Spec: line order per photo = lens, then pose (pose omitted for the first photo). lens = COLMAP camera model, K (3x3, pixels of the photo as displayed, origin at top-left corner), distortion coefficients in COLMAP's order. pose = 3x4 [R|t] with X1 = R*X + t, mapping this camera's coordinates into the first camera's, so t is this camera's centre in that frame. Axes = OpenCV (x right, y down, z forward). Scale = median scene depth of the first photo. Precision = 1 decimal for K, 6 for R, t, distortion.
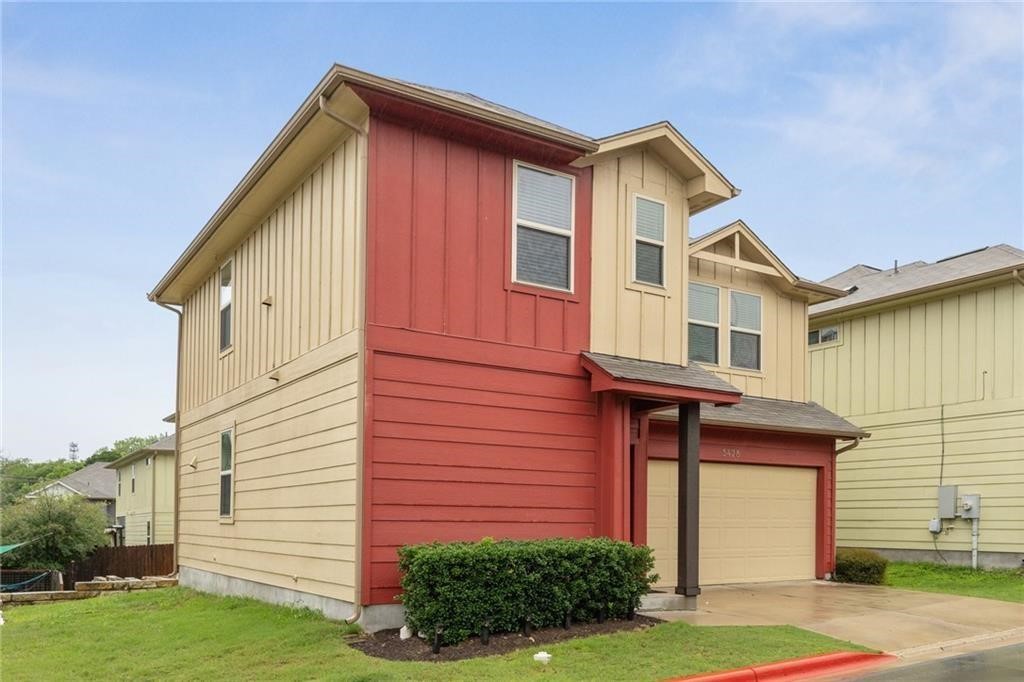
lens RADIAL K [[482.3, 0, 512.1], [0, 482.3, 344.3], [0, 0, 1]] dist [-0.000354, -0.000063]
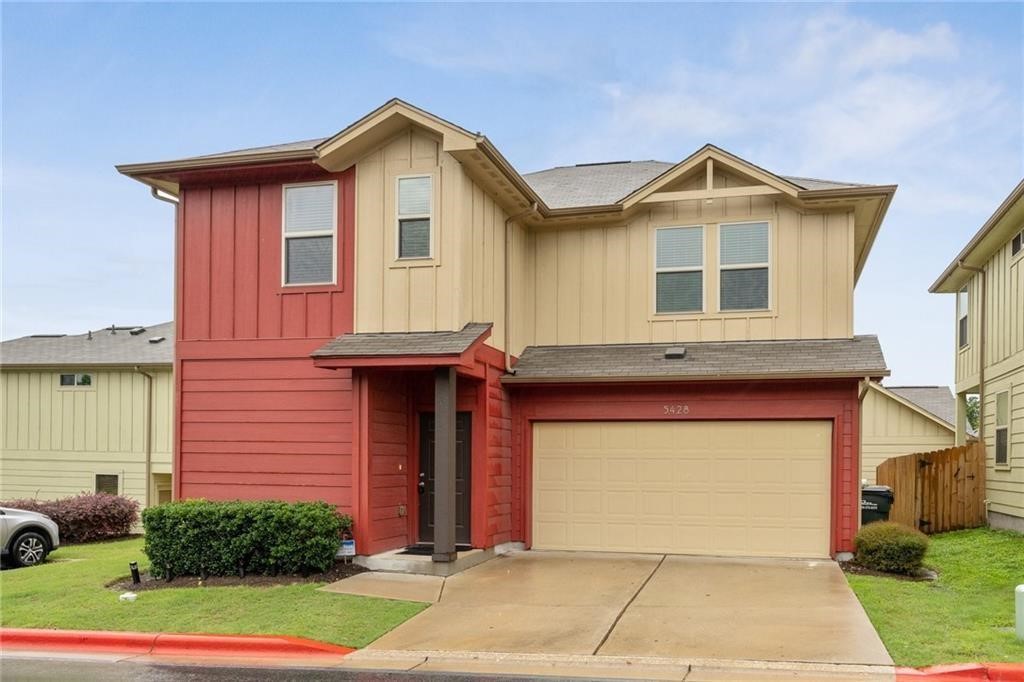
lens RADIAL K [[413.5, 0, 511.9], [0, 413.5, 340.0], [0, 0, 1]] dist [-0.001277, 0.000322]
pose [[0.884748, -0.149068, -0.441587, 0.844428], [0.157789, 0.987324, -0.017153, 0.097585], [0.438546, -0.054502, 0.897054, 0.291059]]
